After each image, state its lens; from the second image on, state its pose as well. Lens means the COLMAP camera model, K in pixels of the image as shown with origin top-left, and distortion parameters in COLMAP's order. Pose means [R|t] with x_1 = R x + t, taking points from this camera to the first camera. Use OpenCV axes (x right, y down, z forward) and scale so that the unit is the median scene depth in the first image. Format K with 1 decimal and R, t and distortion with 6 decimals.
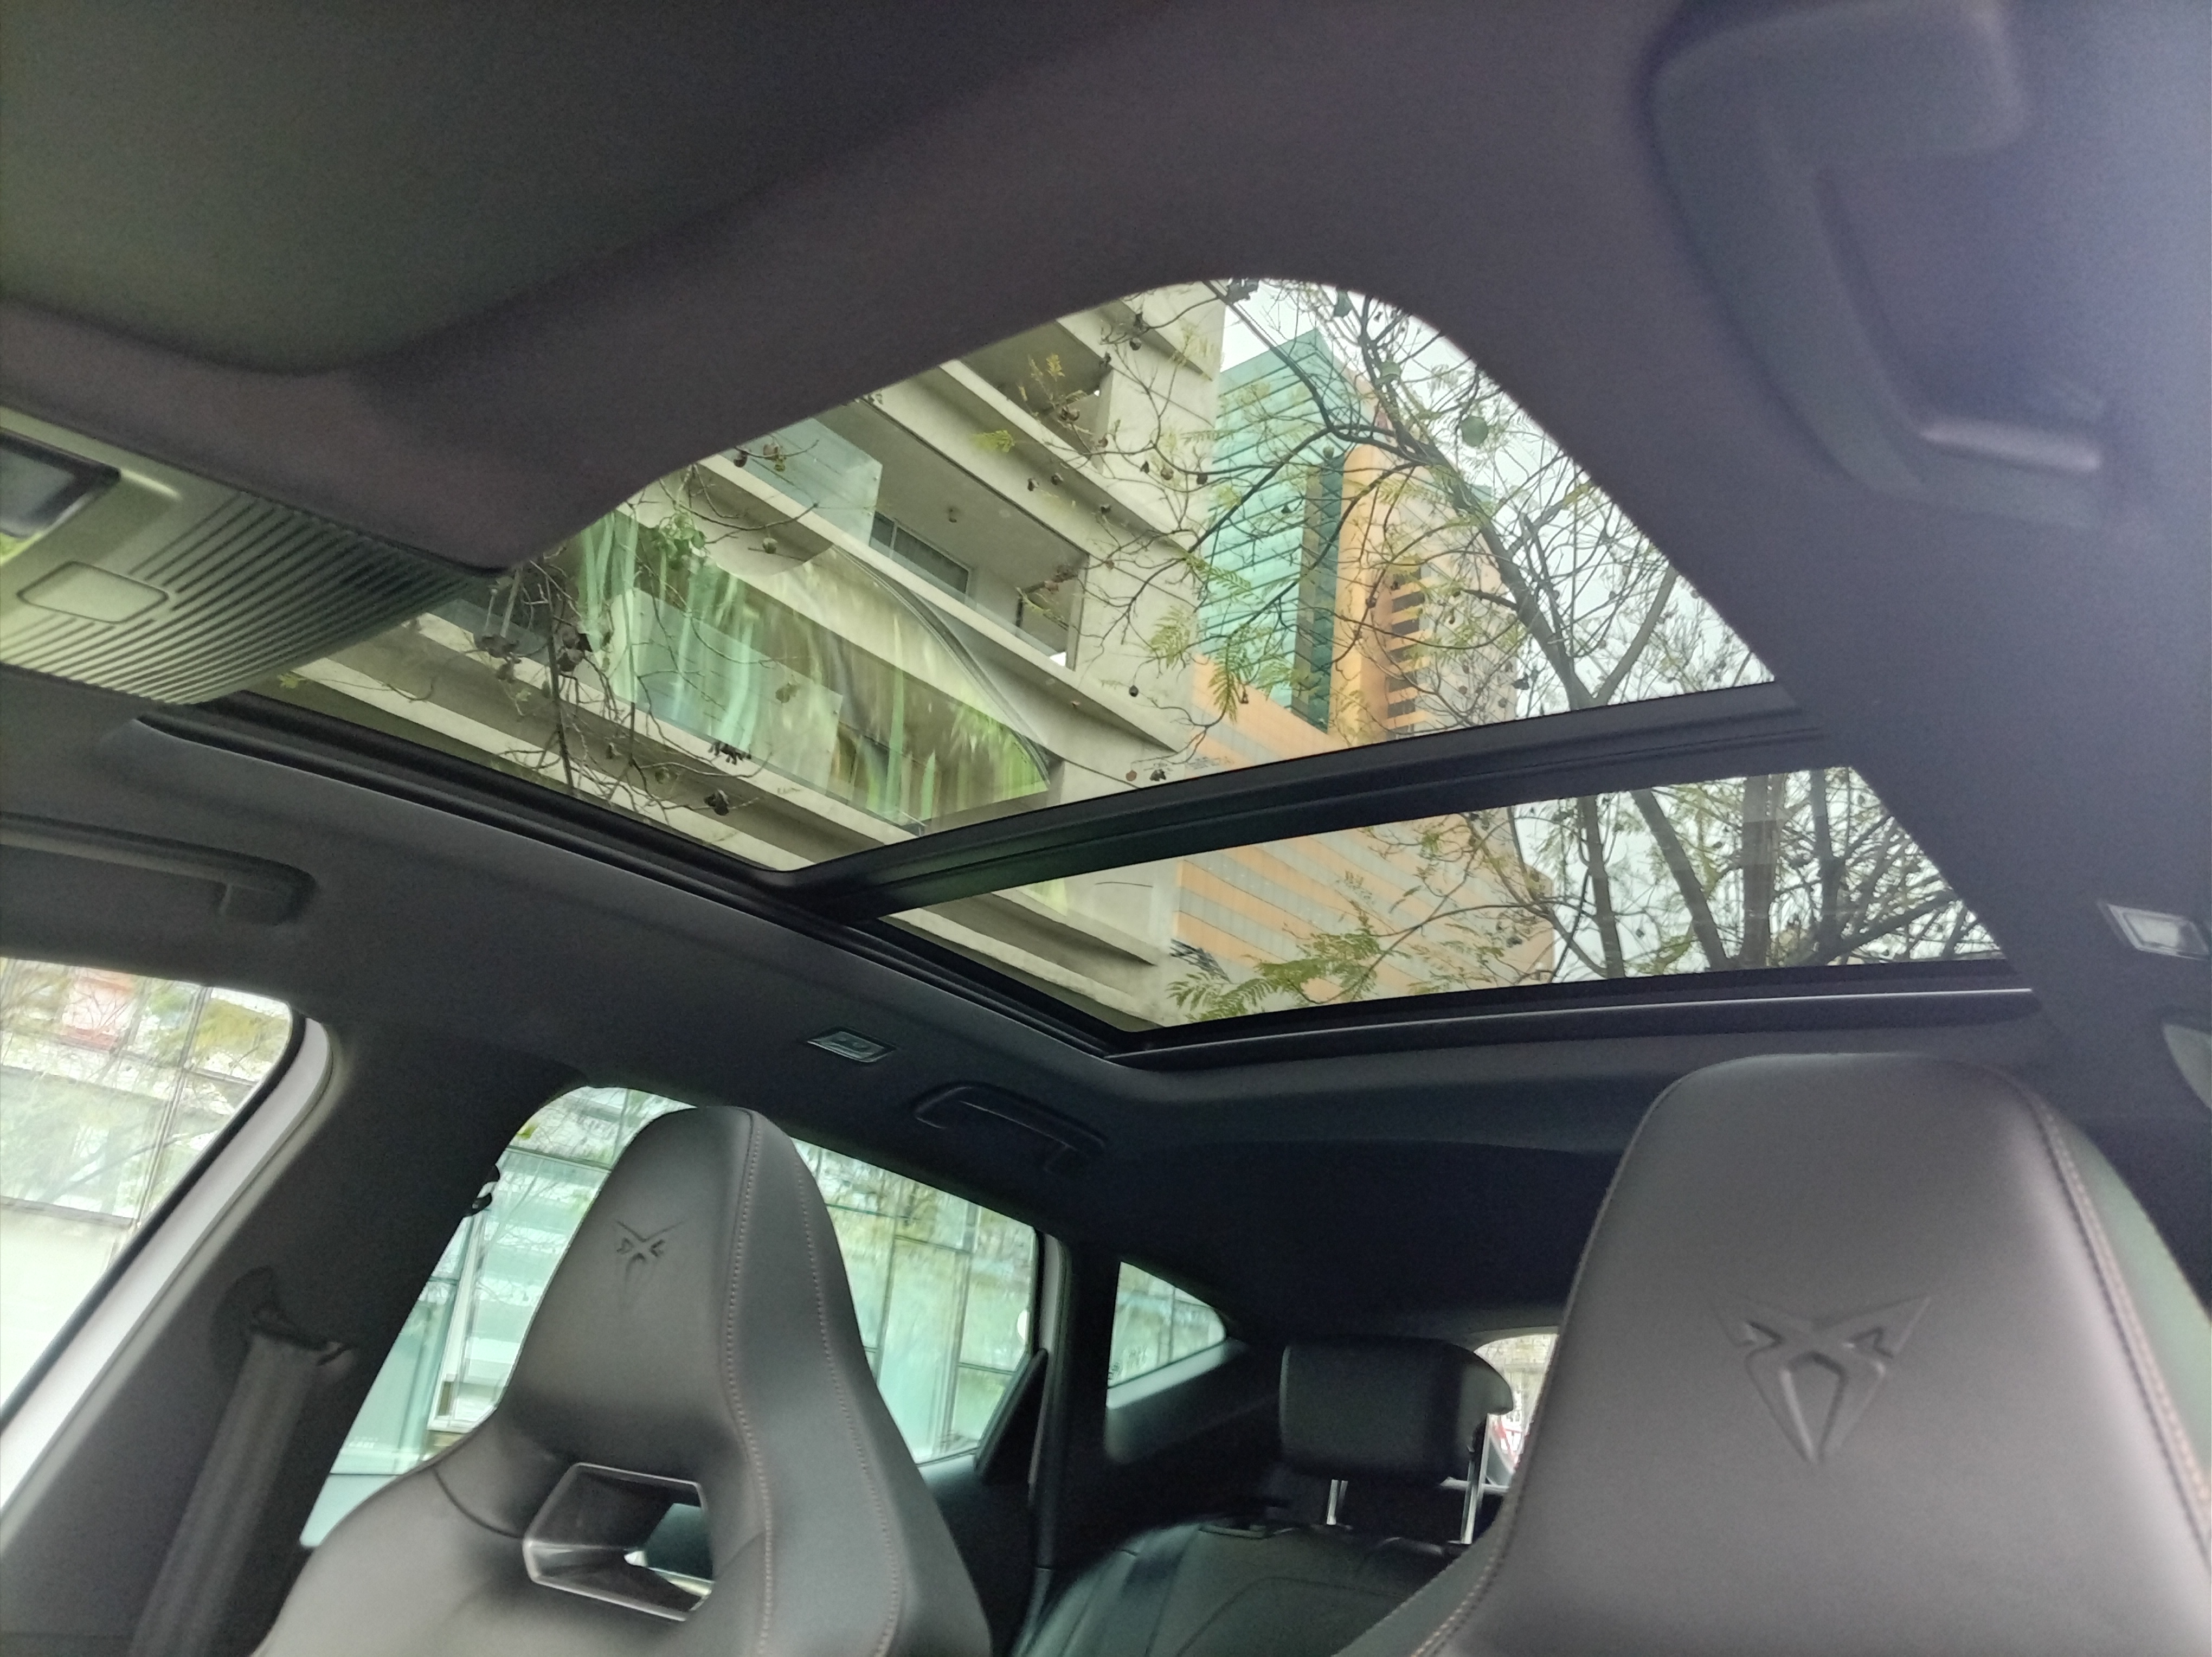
lens RADIAL K [[1613.1, 0, 1114.8], [0, 1613.1, 828.7], [0, 0, 1]] dist [0.047756, -0.081526]
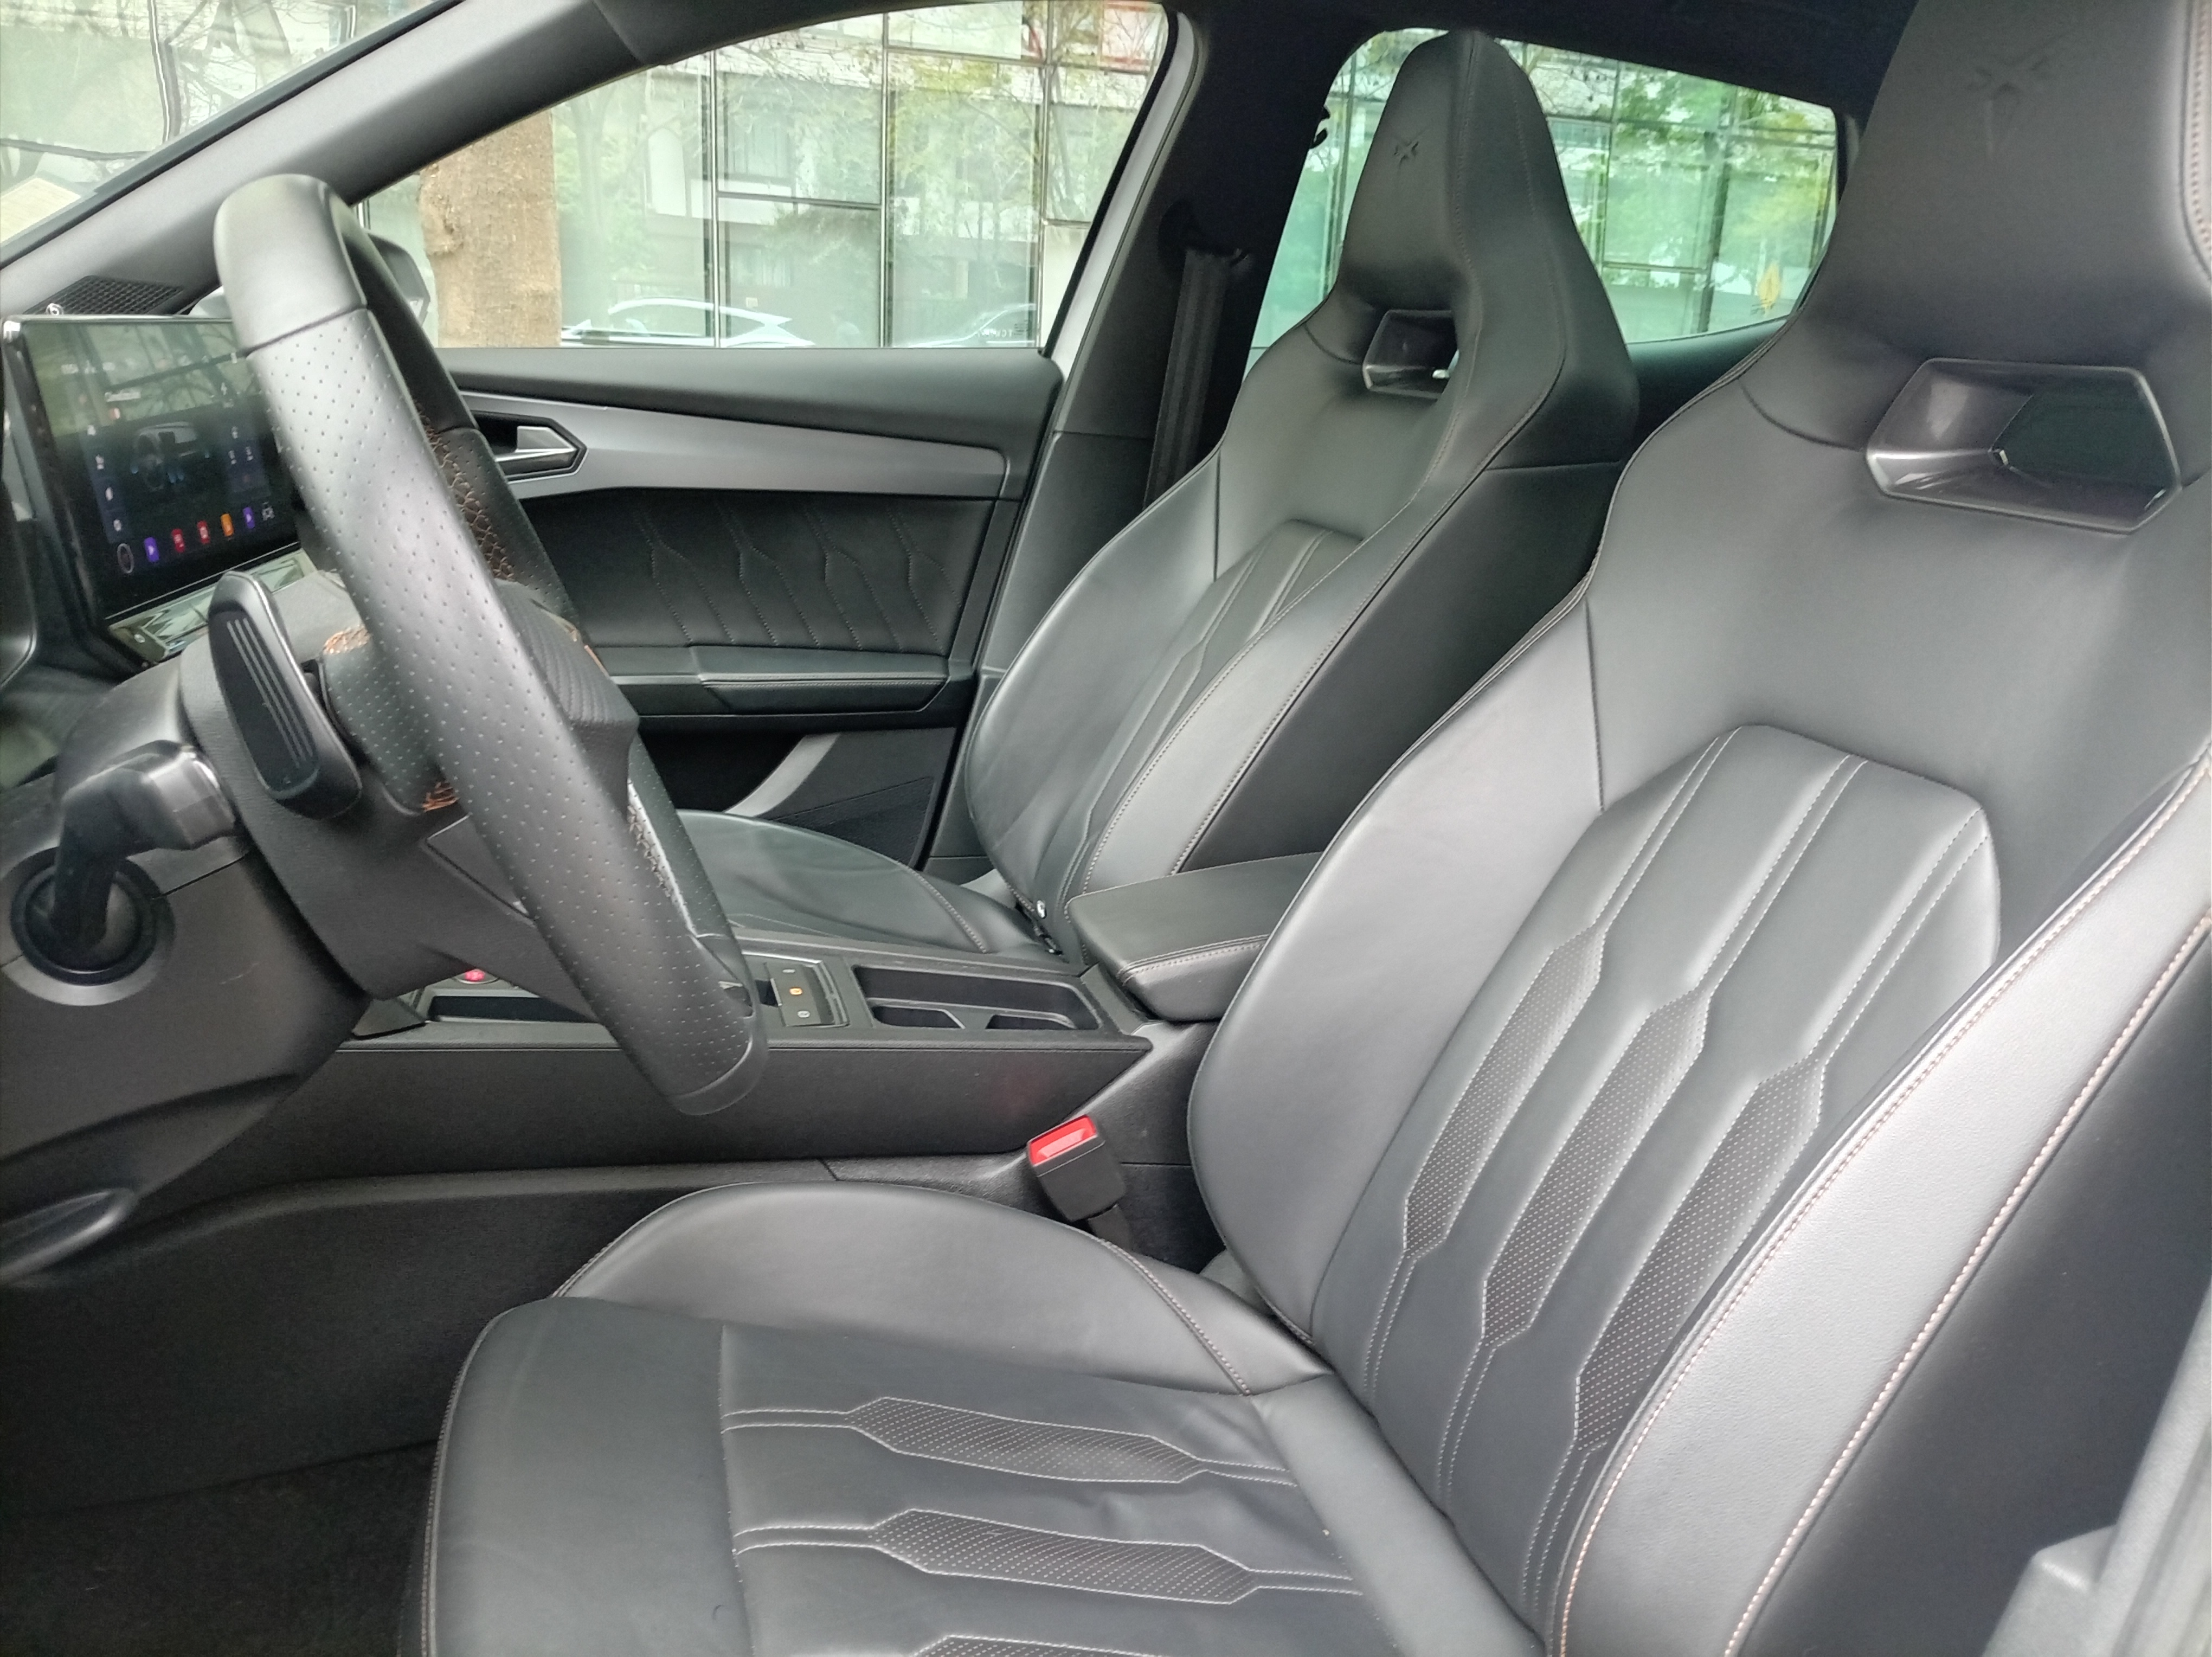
lens RADIAL K [[1613.1, 0, 1114.8], [0, 1613.1, 828.7], [0, 0, 1]] dist [0.047756, -0.081526]
pose [[0.832041, 0.099821, -0.545658, 0.304839], [0.233622, 0.829124, 0.507912, -0.020288], [0.503118, -0.550082, 0.666545, -0.348543]]
